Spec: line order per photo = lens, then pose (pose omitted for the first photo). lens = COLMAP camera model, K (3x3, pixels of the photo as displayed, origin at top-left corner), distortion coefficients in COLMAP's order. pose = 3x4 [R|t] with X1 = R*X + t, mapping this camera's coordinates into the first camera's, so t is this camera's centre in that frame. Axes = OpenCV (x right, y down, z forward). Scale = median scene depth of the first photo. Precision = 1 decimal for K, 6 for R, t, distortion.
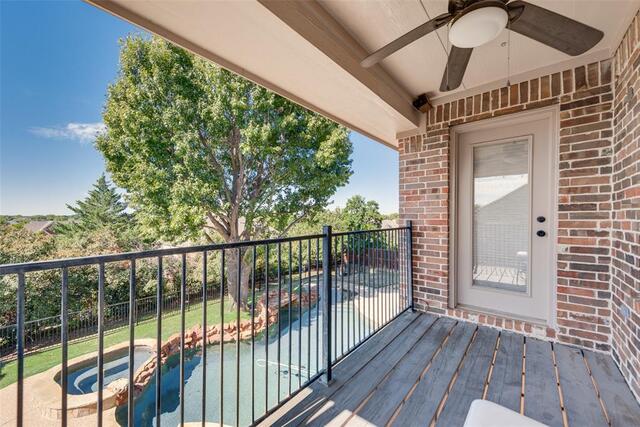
lens RADIAL K [[250.4, 0, 321.2], [0, 250.4, 215.2], [0, 0, 1]] dist [0.001821, -0.000363]
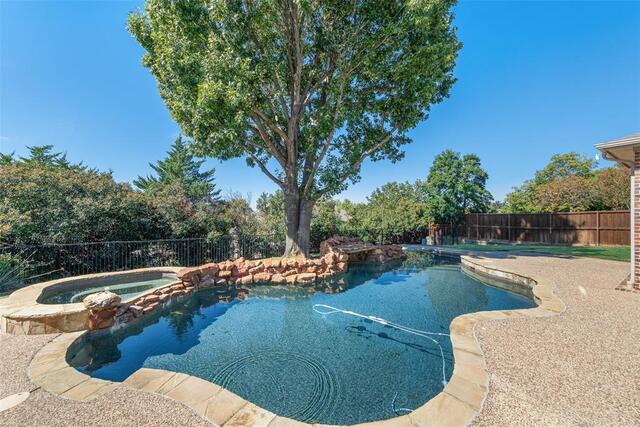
lens RADIAL K [[244.9, 0, 320.4], [0, 244.9, 213.1], [0, 0, 1]] dist [0.003340, 0.000362]
pose [[0.958721, -0.010270, -0.284163, -0.059000], [0.007479, 0.999913, -0.010906, 0.288725], [0.284250, 0.008330, 0.958714, 0.344712]]
